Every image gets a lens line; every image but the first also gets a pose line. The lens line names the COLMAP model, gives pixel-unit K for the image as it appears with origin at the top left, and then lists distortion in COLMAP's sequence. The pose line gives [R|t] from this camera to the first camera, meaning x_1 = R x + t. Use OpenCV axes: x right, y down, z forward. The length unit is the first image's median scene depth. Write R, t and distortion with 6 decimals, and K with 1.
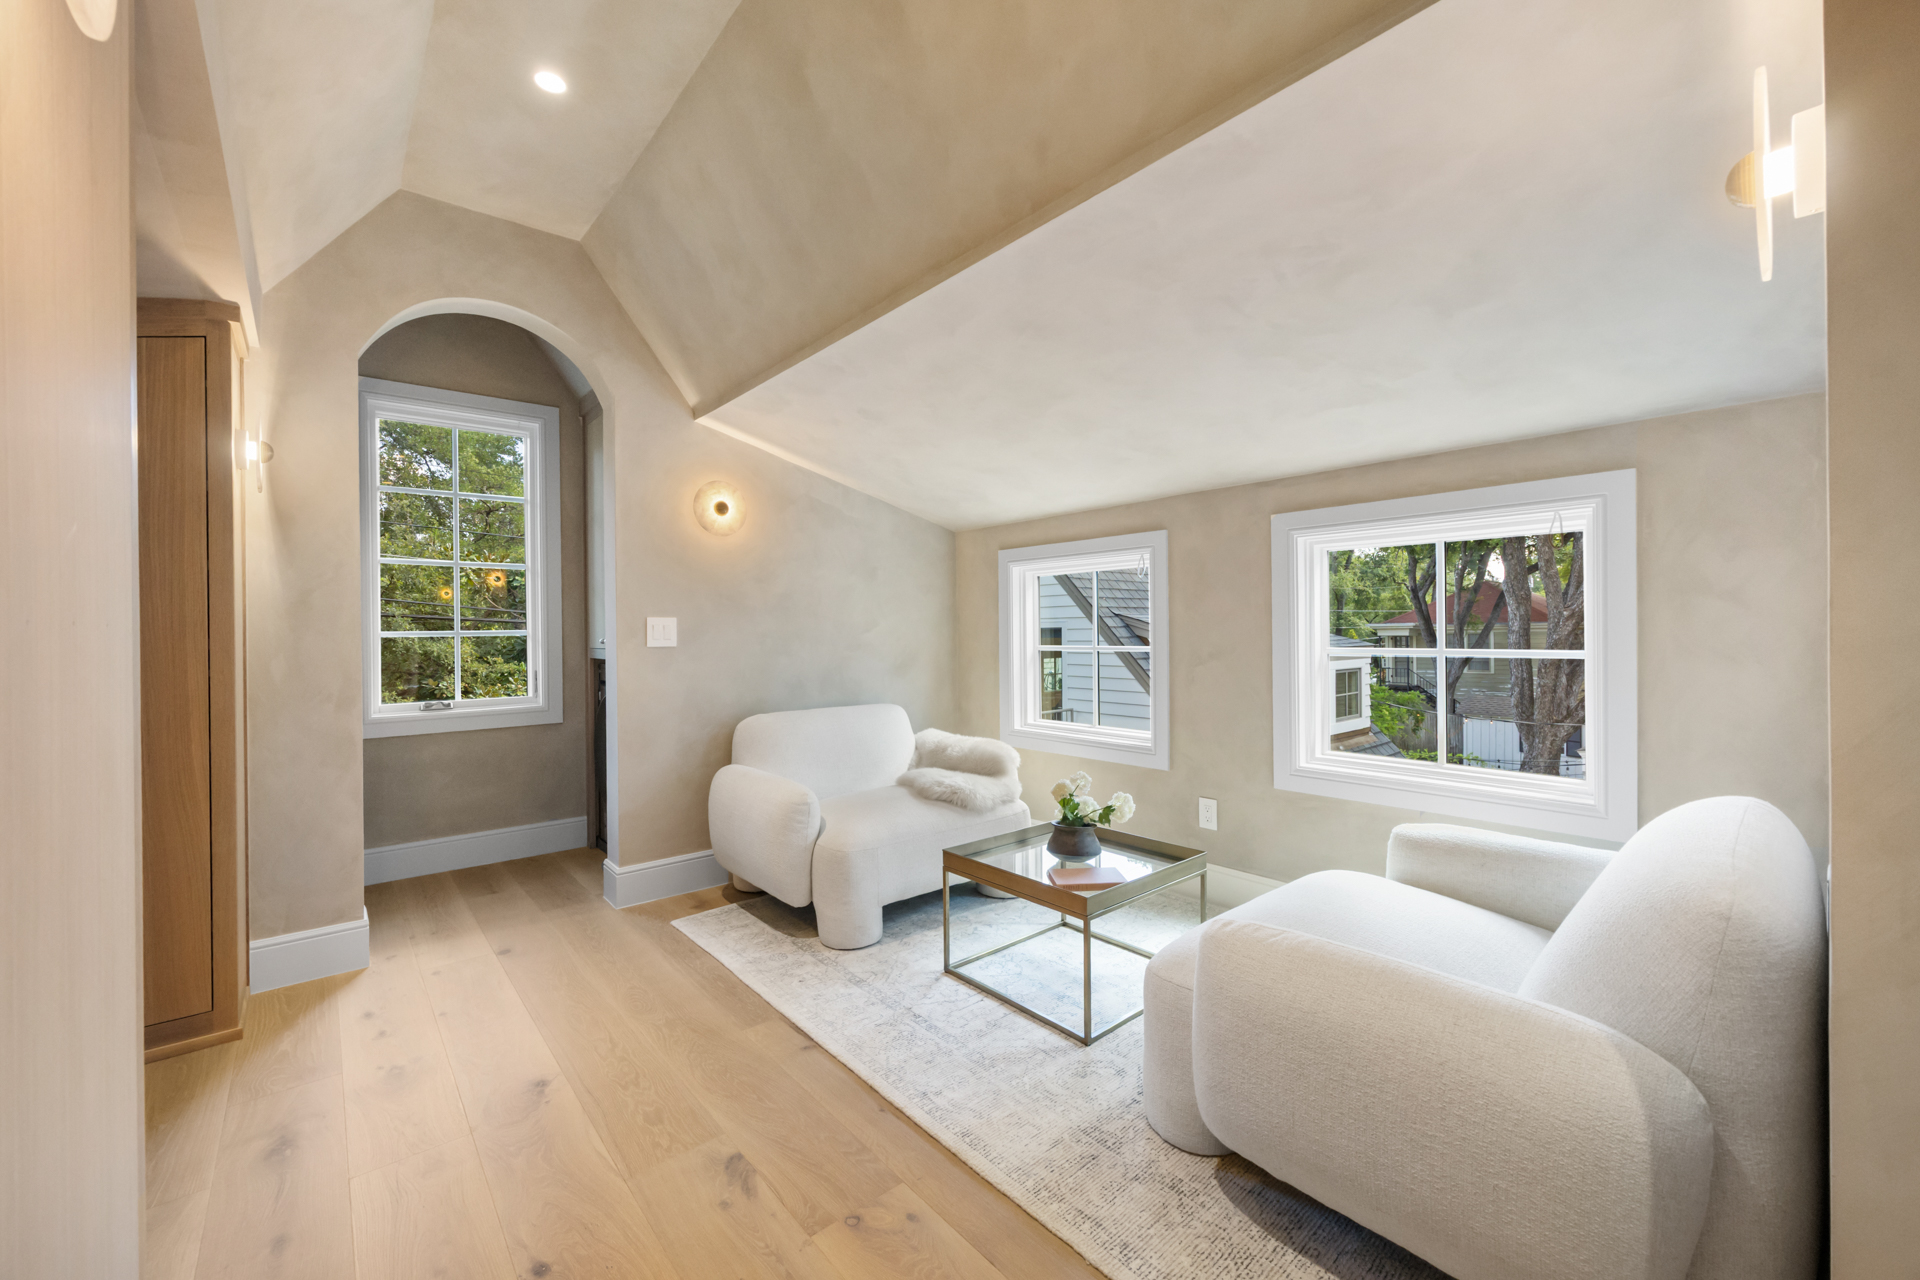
lens RADIAL K [[746.5, 0, 944.9], [0, 746.5, 631.4], [0, 0, 1]] dist [-0.001075, -0.000087]
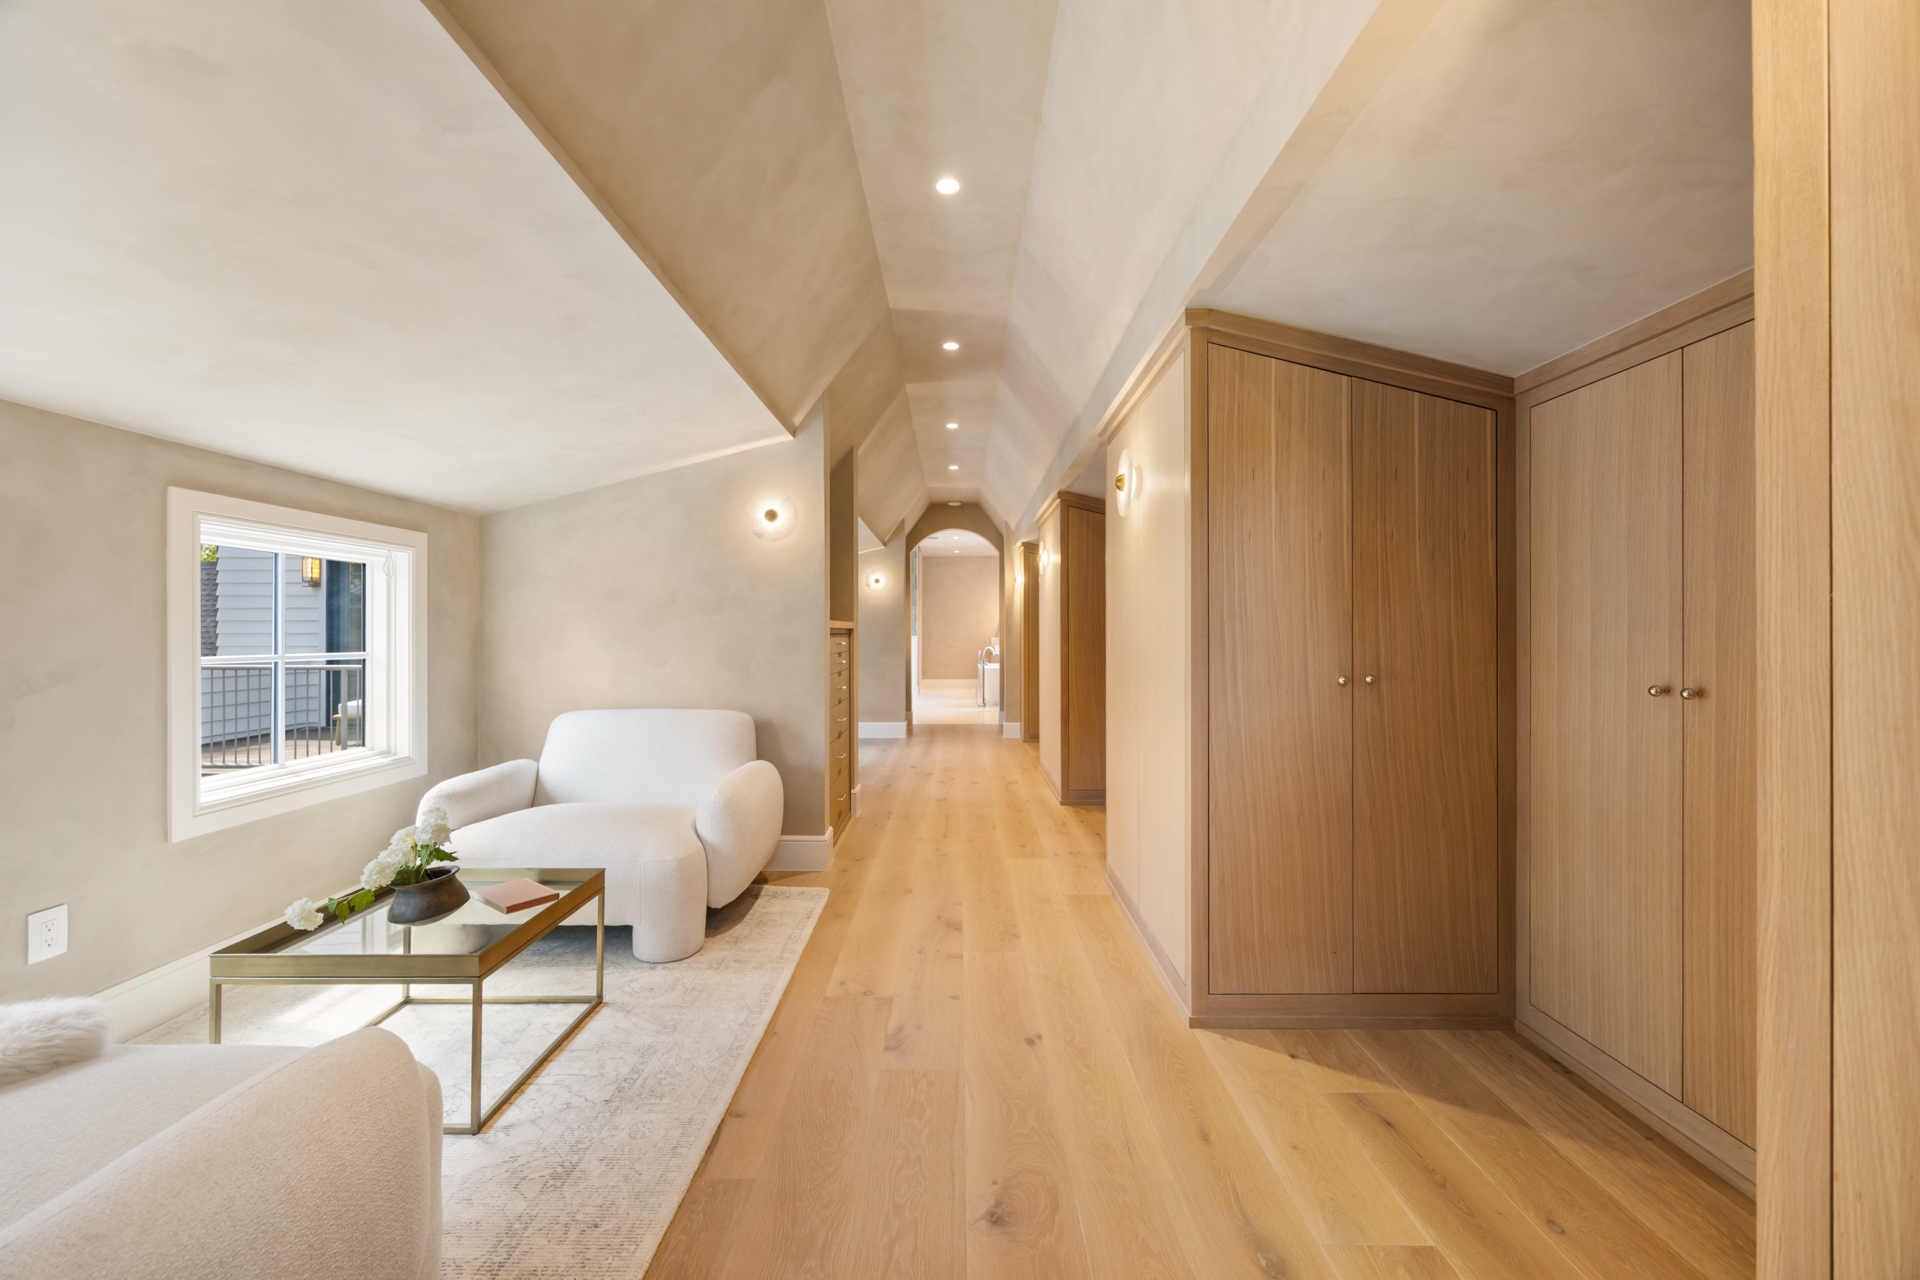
lens RADIAL K [[746.5, 0, 954.6], [0, 746.5, 634.4], [0, 0, 1]] dist [-0.001075, -0.000087]
pose [[-0.761601, 0.008353, 0.647993, -0.937555], [0.009546, 0.999953, -0.001670, 0.006846], [-0.647976, 0.004913, -0.761645, 1.490079]]
